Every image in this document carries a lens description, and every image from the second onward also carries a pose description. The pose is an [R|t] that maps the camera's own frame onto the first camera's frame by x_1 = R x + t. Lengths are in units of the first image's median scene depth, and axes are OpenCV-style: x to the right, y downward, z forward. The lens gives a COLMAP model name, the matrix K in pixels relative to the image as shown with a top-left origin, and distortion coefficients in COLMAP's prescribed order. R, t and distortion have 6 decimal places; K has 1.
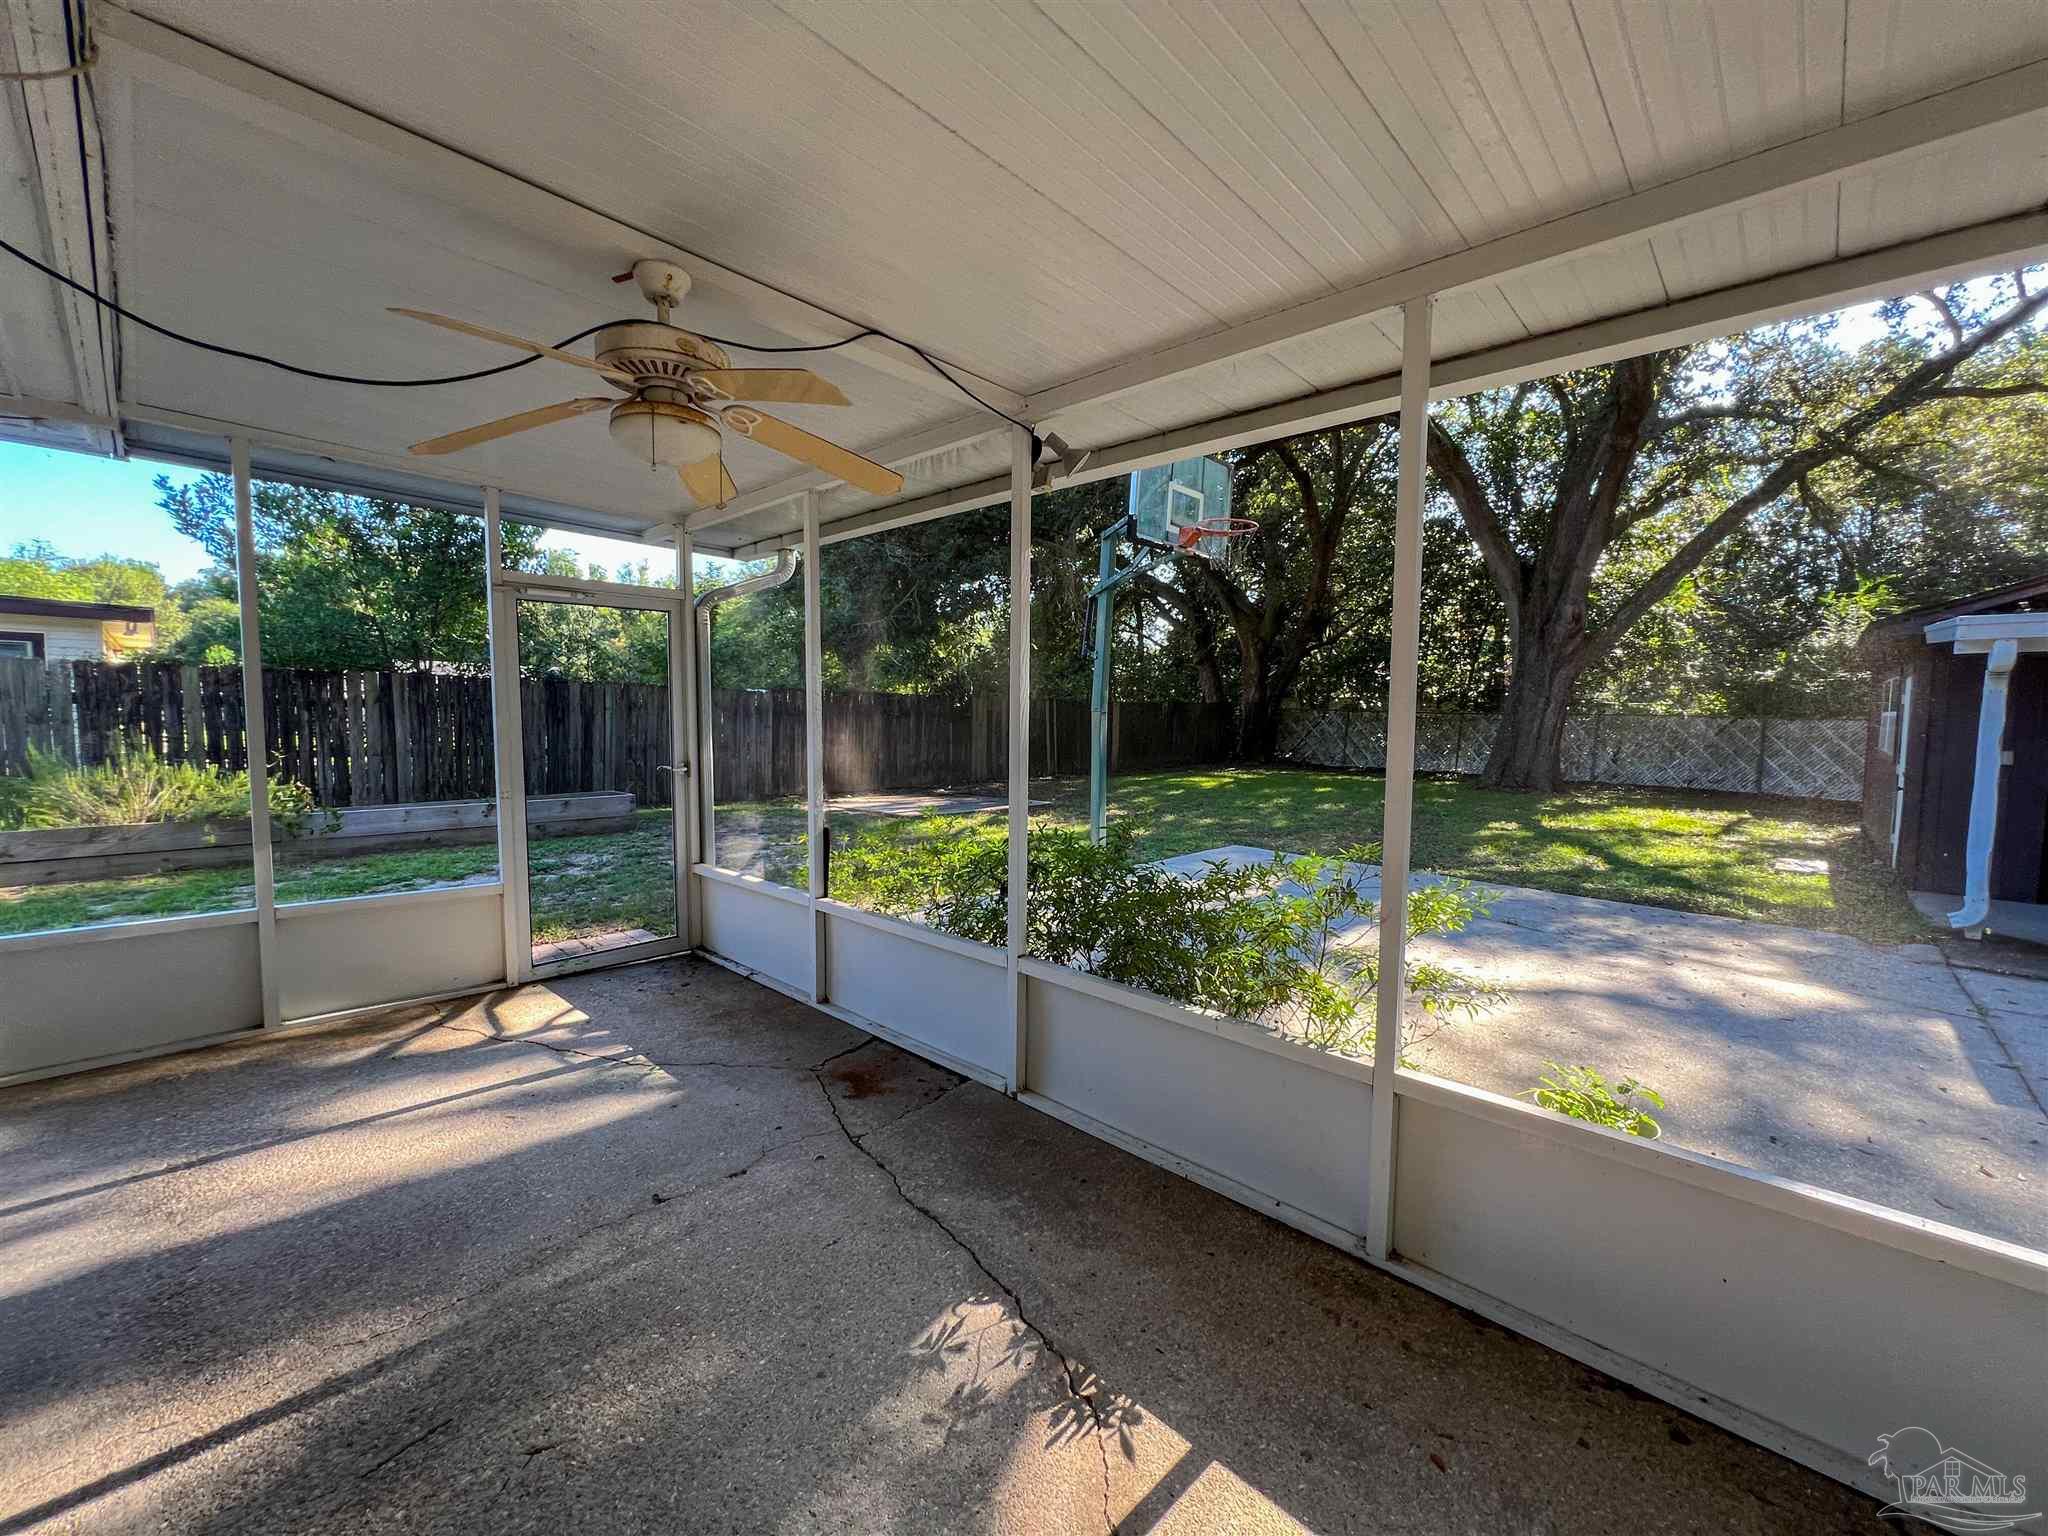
lens RADIAL K [[825.2, 0, 1021.2], [0, 825.2, 765.4], [0, 0, 1]] dist [-0.000585, 0.000397]
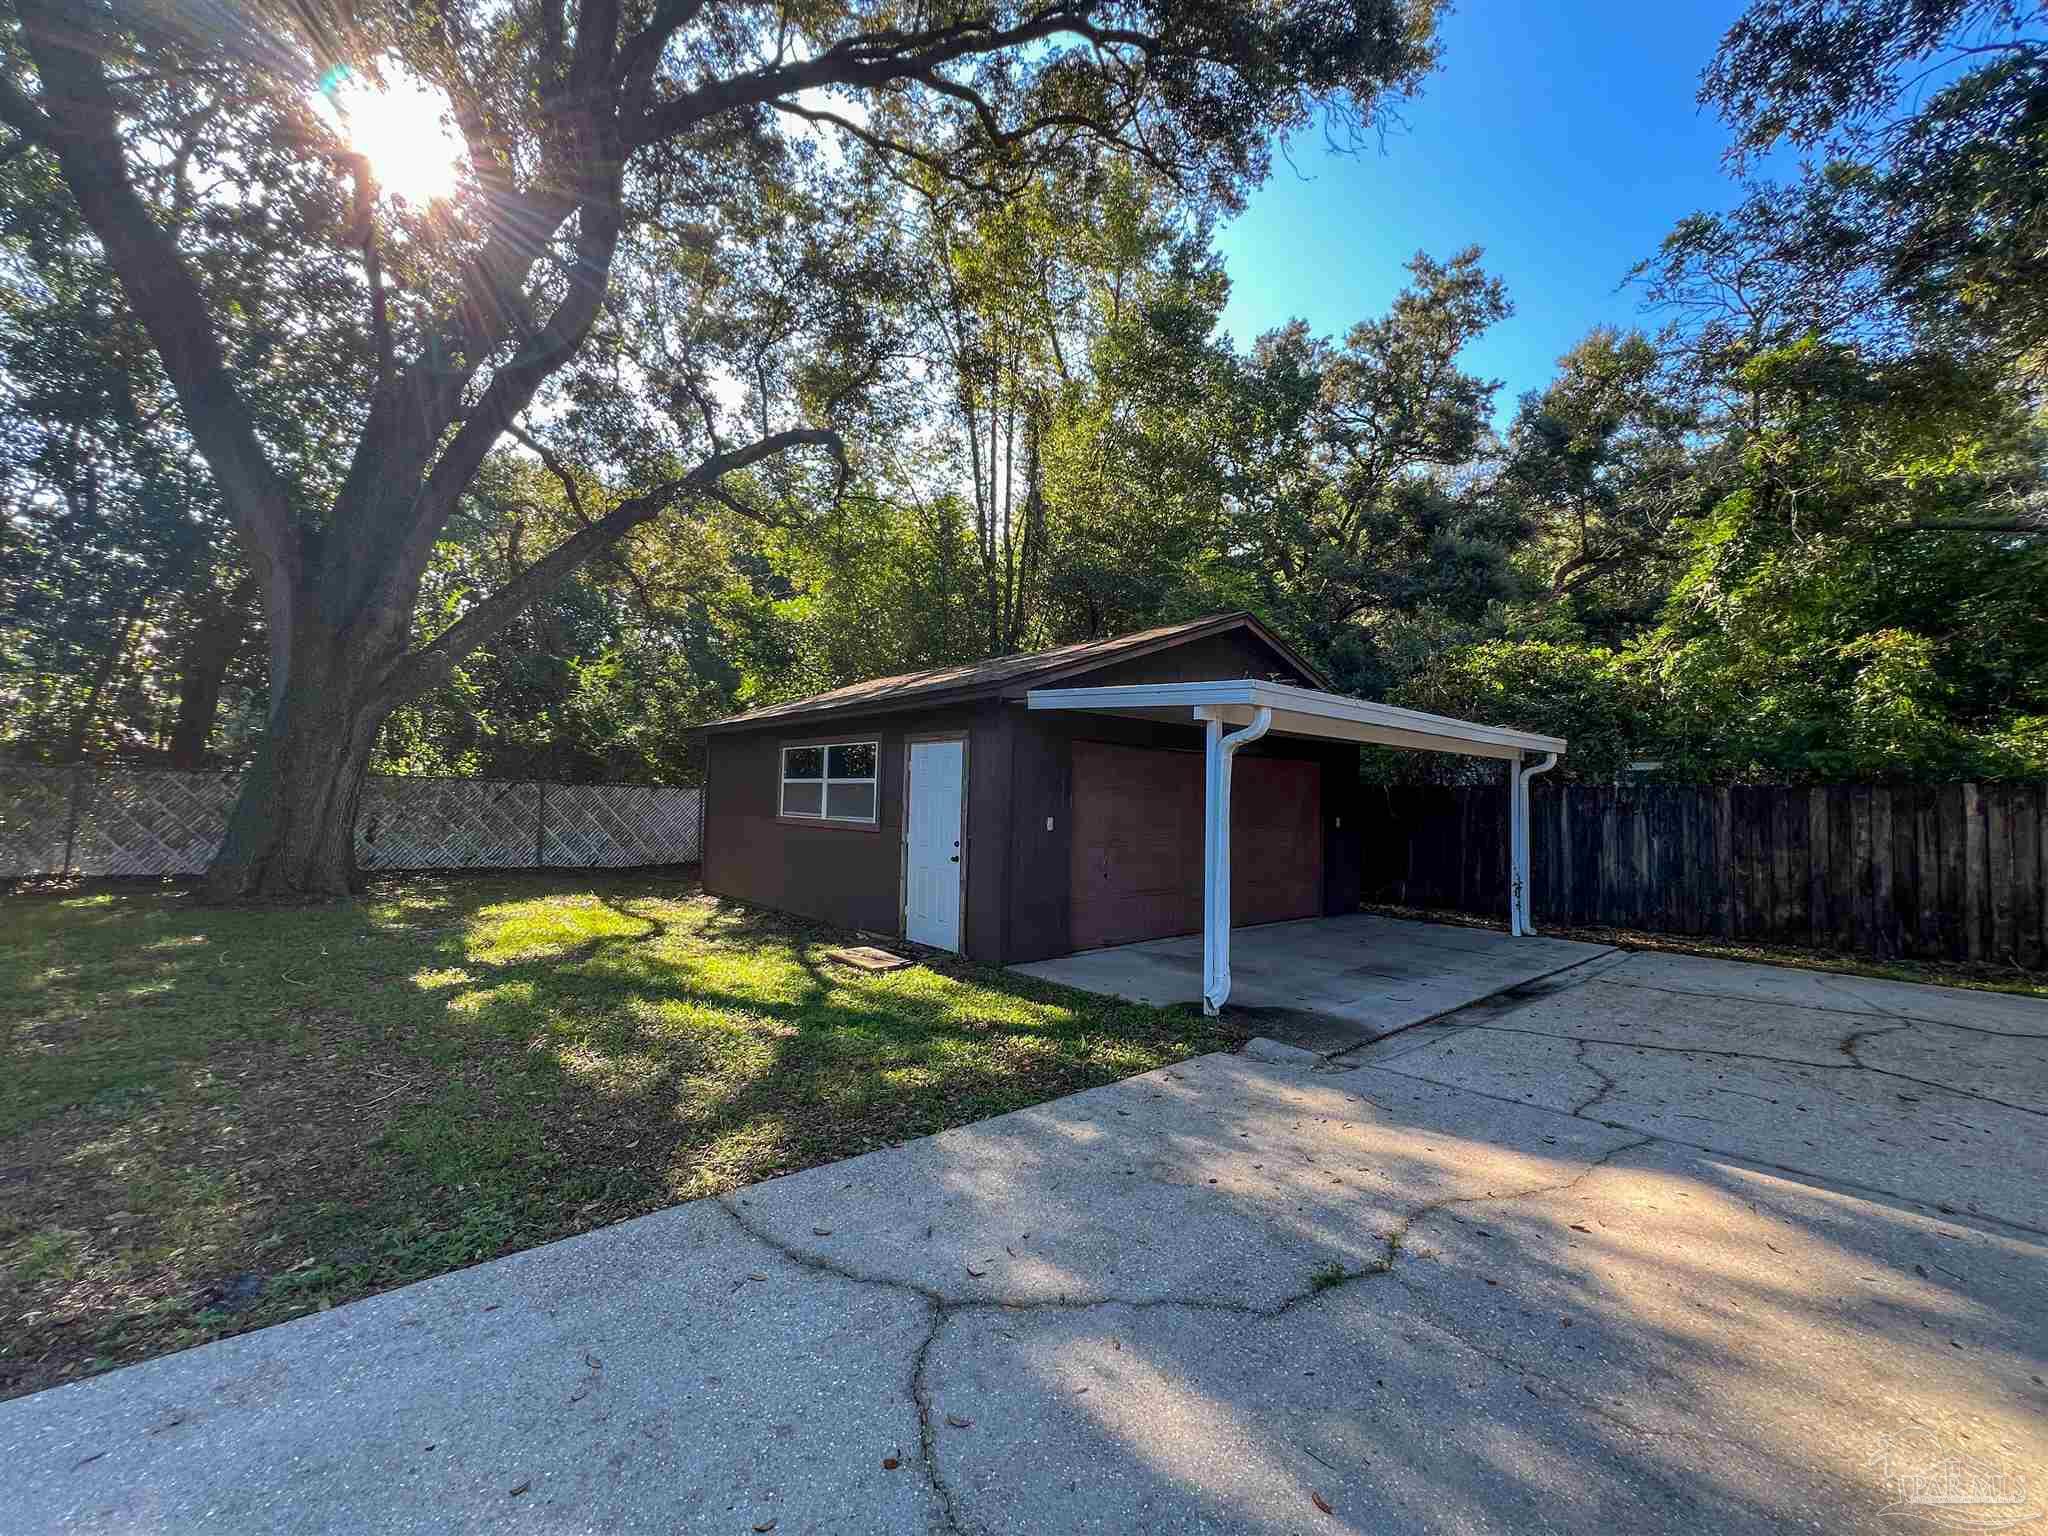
lens RADIAL K [[825.2, 0, 1021.2], [0, 825.2, 765.4], [0, 0, 1]] dist [-0.000585, 0.000397]
pose [[0.099047, 0.028189, 0.994683, 0.059038], [0.047512, 0.998325, -0.033023, -0.022768], [-0.993948, 0.050530, 0.097542, 0.409720]]
